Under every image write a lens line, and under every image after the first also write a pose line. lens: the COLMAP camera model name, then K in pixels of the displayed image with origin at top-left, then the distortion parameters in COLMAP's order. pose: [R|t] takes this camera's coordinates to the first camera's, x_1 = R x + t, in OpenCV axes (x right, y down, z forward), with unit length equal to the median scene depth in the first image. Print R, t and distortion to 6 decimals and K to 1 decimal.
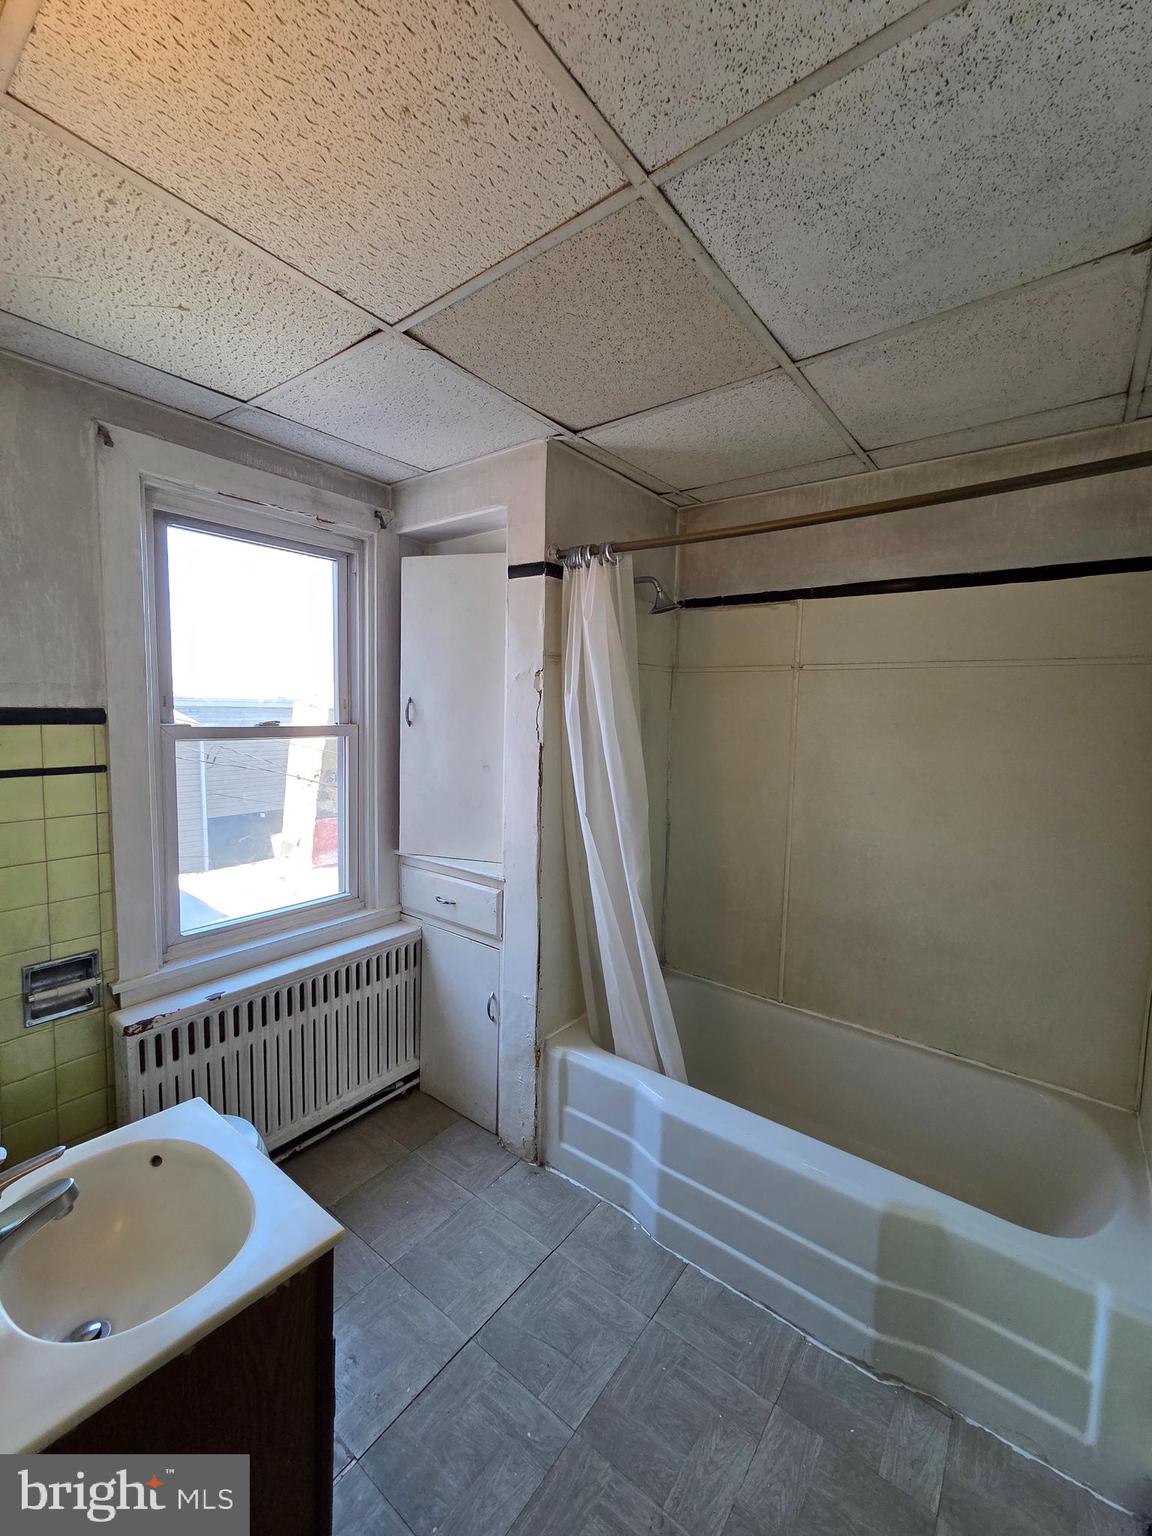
lens RADIAL K [[626.4, 0, 572.7], [0, 626.4, 763.2], [0, 0, 1]] dist [0.001743, -0.000245]
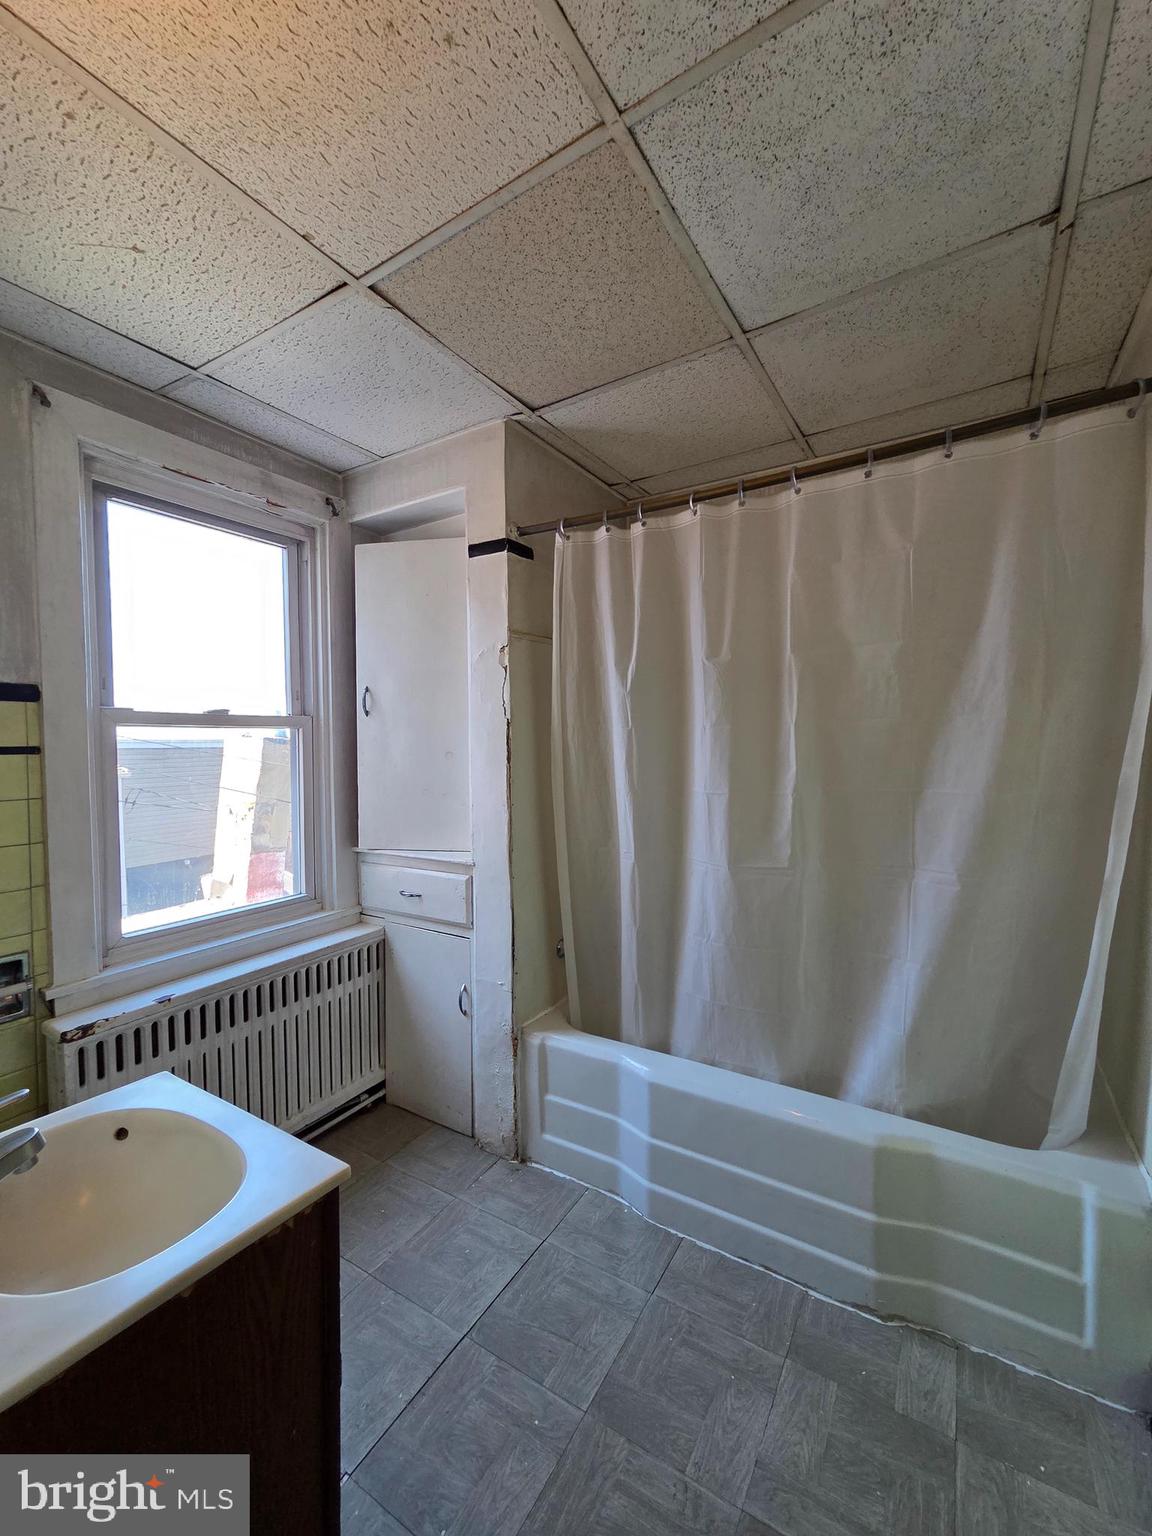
lens RADIAL K [[626.4, 0, 574.8], [0, 626.4, 764.8], [0, 0, 1]] dist [0.000095, 0.000275]
pose [[0.994414, -0.036664, 0.098974, -0.060142], [0.041923, 0.997788, -0.051593, 0.124302], [-0.096864, 0.055454, 0.993752, 0.011133]]
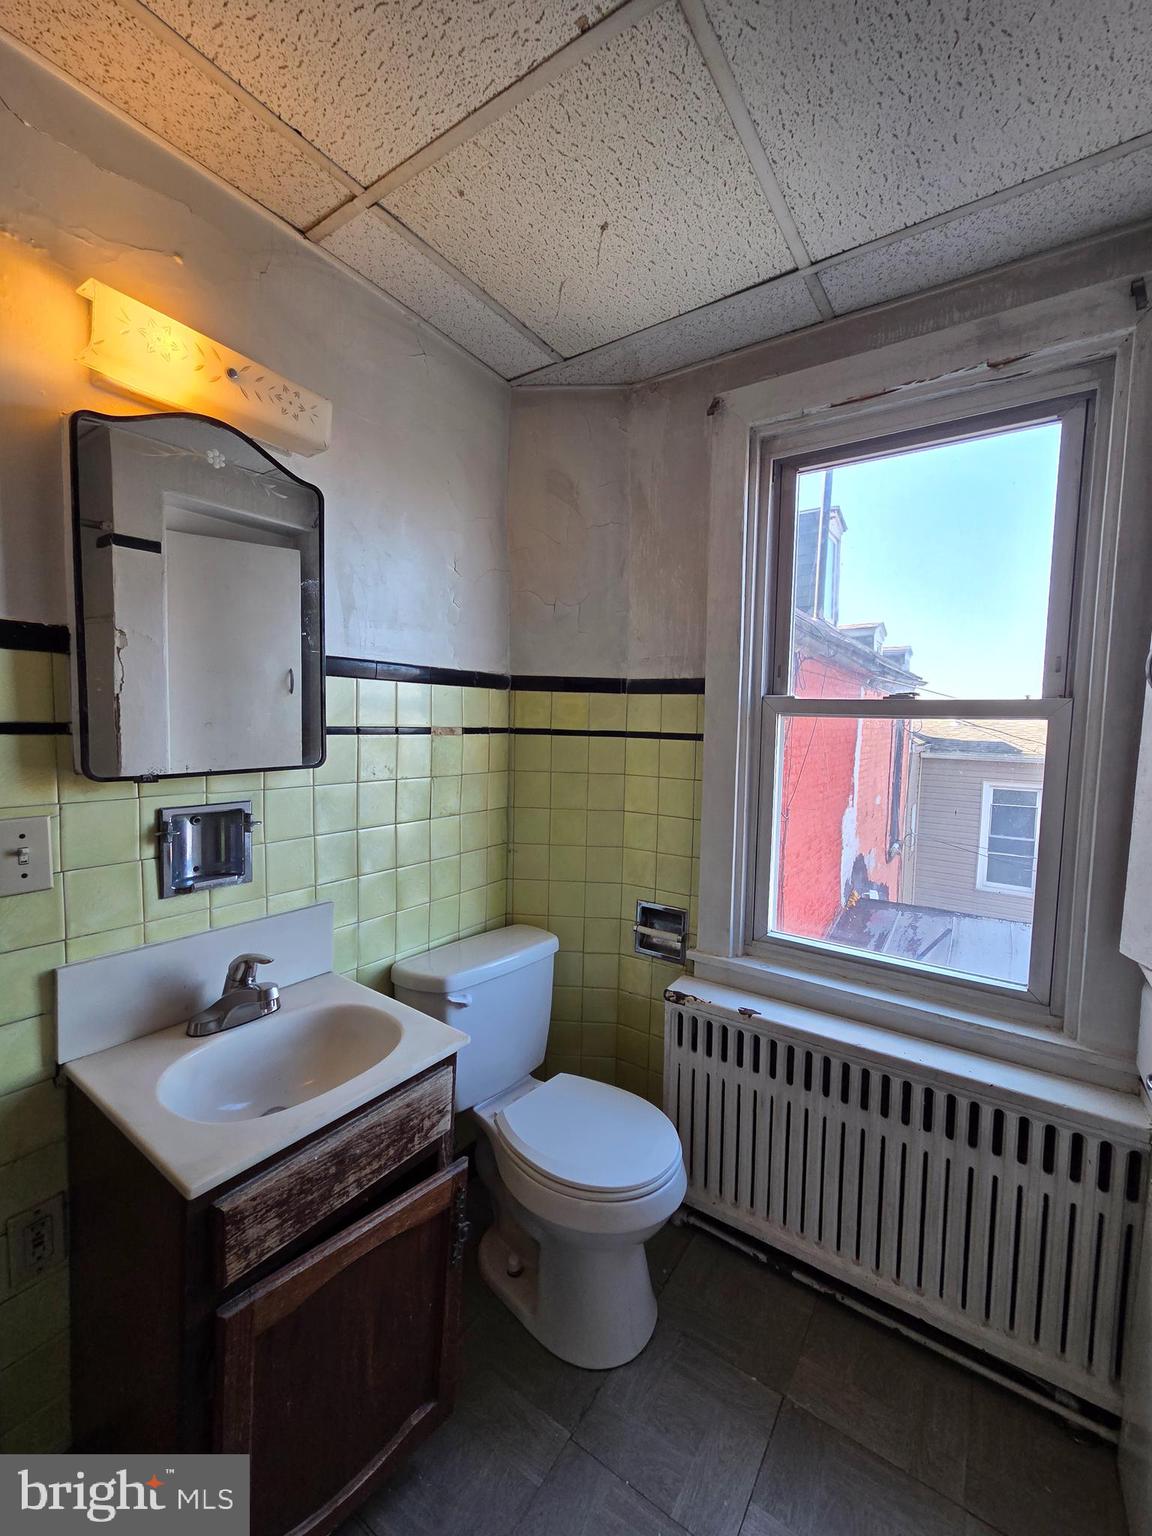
lens RADIAL K [[626.4, 0, 572.7], [0, 626.4, 763.2], [0, 0, 1]] dist [0.001743, -0.000245]
pose [[0.052657, 0.049638, -0.997378, 0.301240], [-0.111576, 0.992802, 0.043519, 0.033058], [0.992360, 0.108992, 0.057816, 0.831004]]
